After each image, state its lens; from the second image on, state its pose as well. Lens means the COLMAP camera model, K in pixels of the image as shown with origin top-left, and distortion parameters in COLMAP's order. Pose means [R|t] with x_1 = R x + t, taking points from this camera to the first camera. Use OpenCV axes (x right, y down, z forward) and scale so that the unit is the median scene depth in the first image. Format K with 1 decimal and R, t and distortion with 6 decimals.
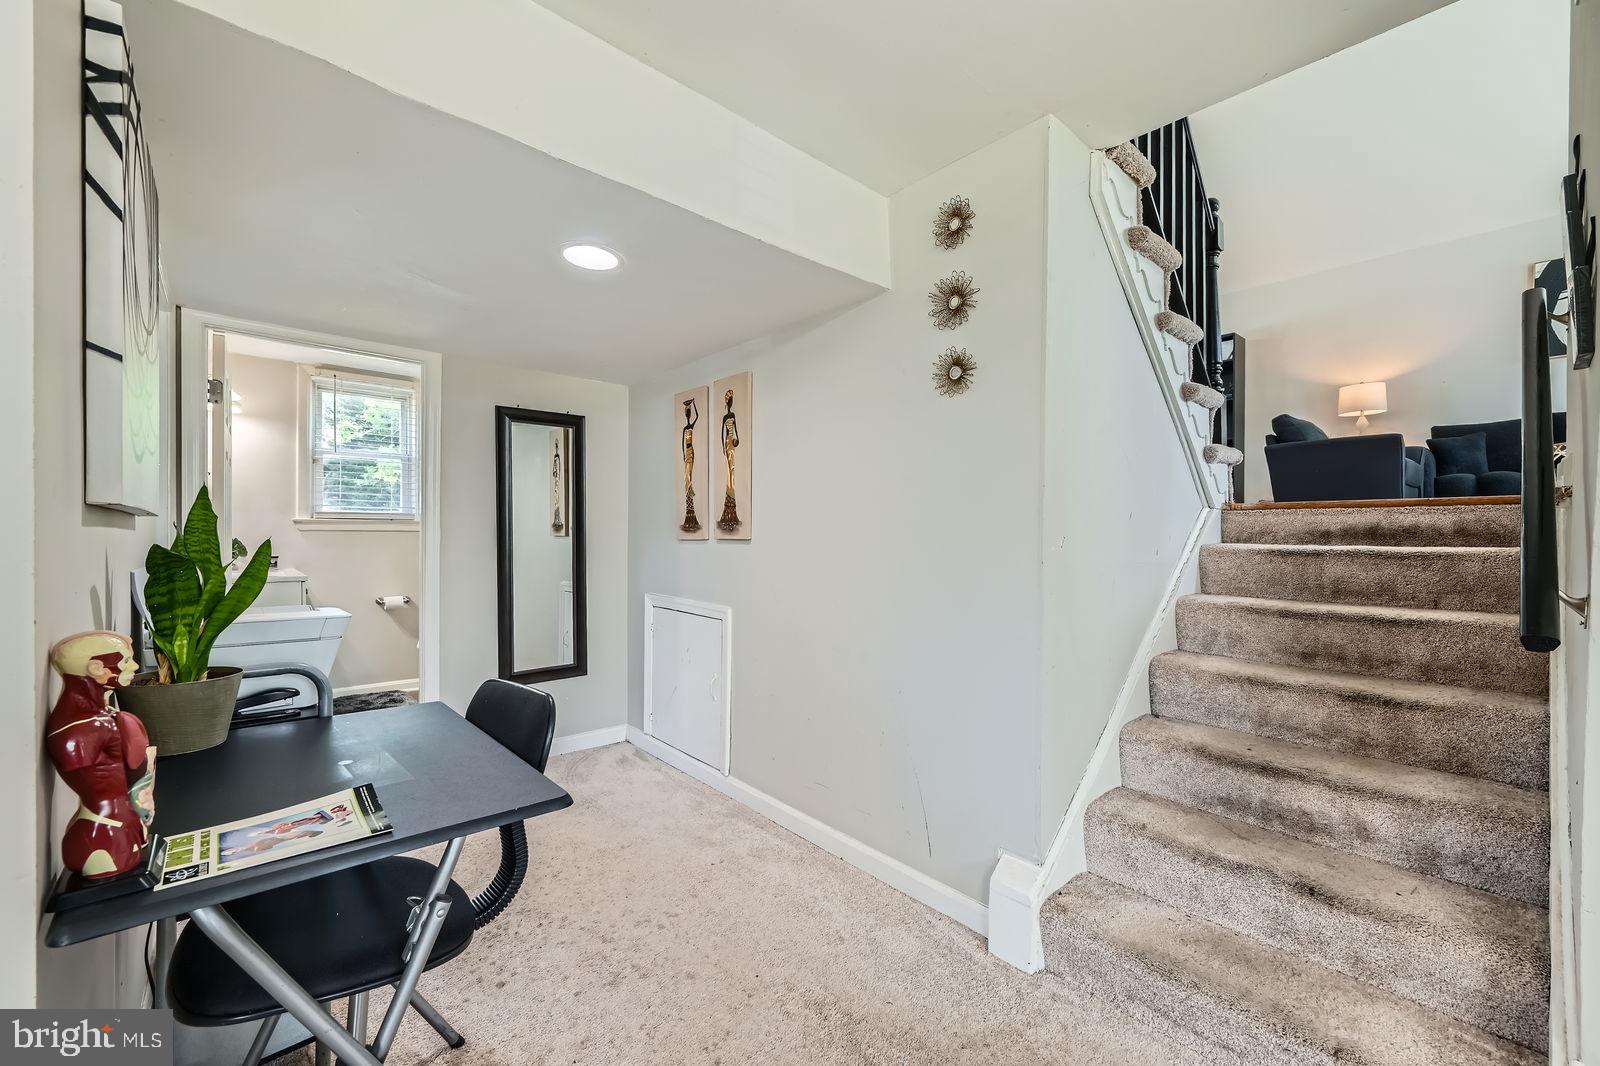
lens RADIAL K [[635.6, 0, 795.0], [0, 635.6, 537.8], [0, 0, 1]] dist [0.001116, -0.000613]
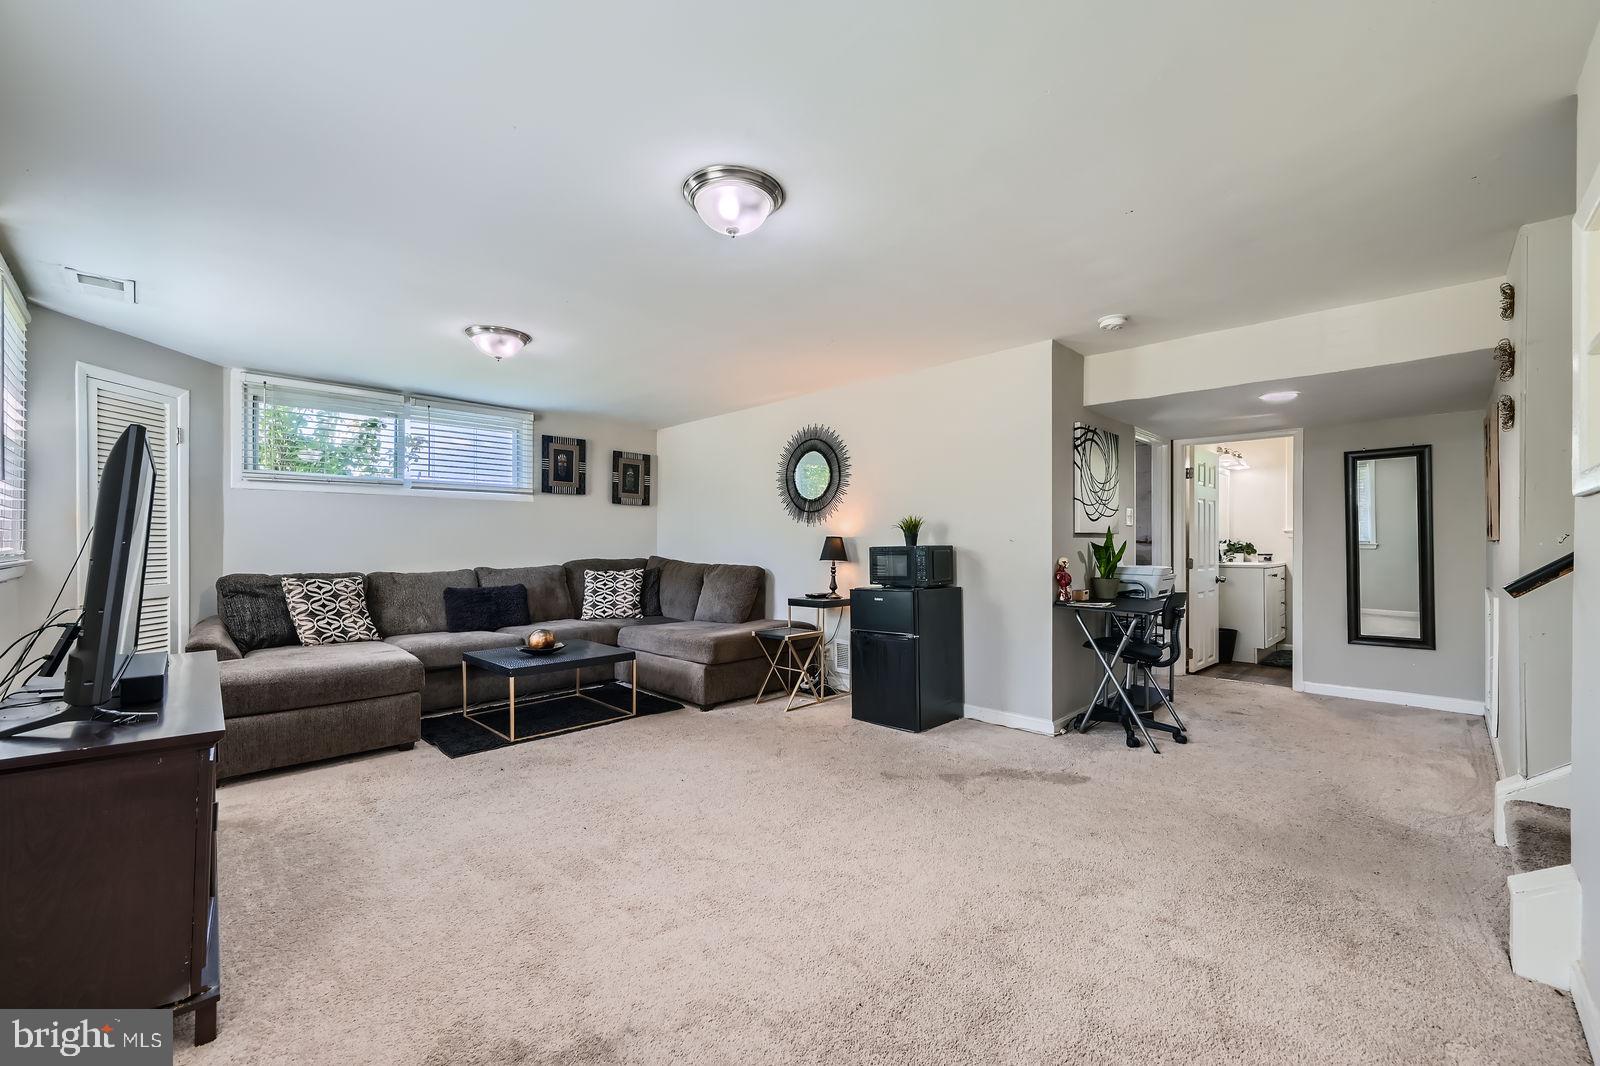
lens RADIAL K [[635.6, 0, 791.8], [0, 635.6, 539.9], [0, 0, 1]] dist [0.001116, -0.000613]
pose [[0.041663, -0.008114, -0.999099, 1.047242], [0.000282, 0.999967, -0.008110, 0.010024], [0.999132, 0.000056, 0.041664, -0.382792]]
